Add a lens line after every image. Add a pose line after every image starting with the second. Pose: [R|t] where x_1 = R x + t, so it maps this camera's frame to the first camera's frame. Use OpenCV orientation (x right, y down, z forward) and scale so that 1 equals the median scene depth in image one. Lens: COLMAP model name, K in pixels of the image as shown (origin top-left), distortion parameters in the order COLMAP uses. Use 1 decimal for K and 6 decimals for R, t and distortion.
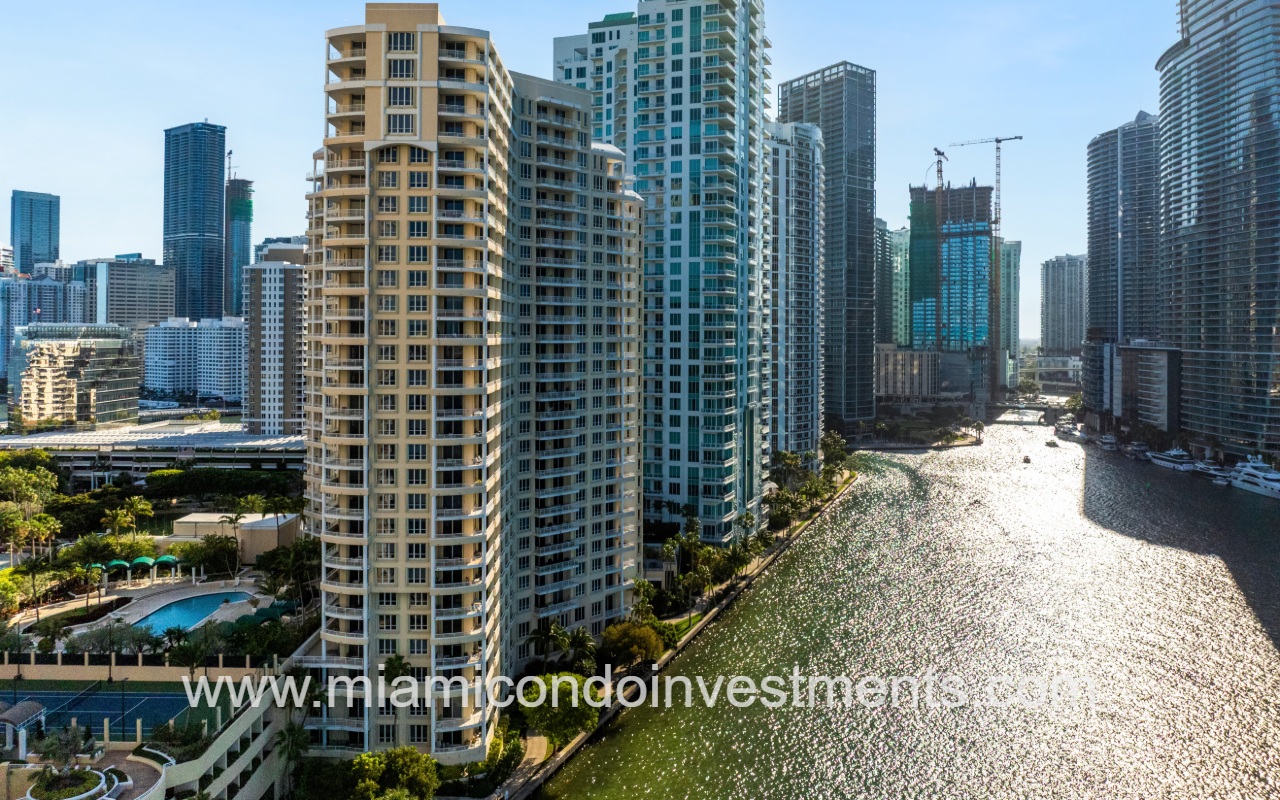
lens RADIAL K [[947.2, 0, 640.5], [0, 947.2, 339.7], [0, 0, 1]] dist [-0.031212, -0.002039]
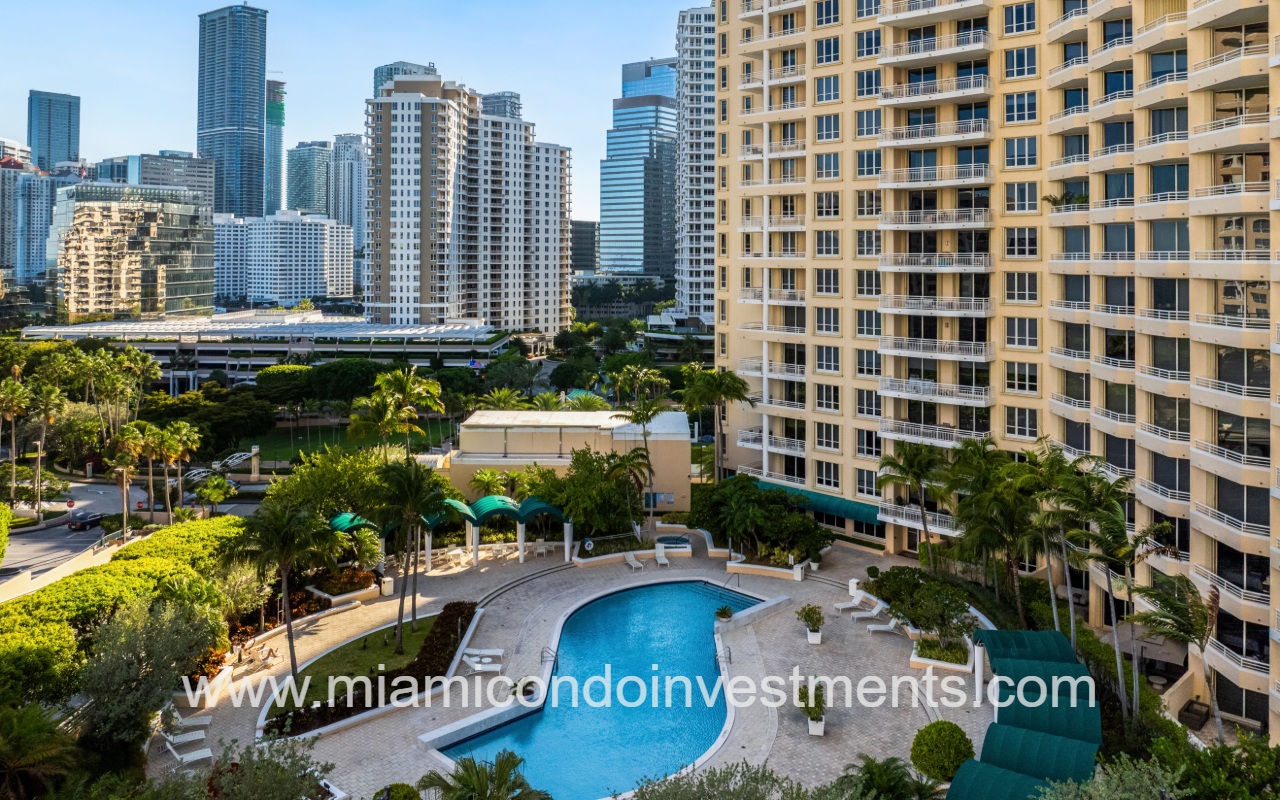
lens RADIAL K [[966.2, 0, 636.8], [0, 966.2, 245.0], [0, 0, 1]] dist [-0.008498, -0.036553]
pose [[0.999812, 0.001098, -0.019340, -0.213390], [-0.001509, 0.999773, -0.021239, 0.059590], [0.019312, 0.021264, 0.999587, 0.266697]]
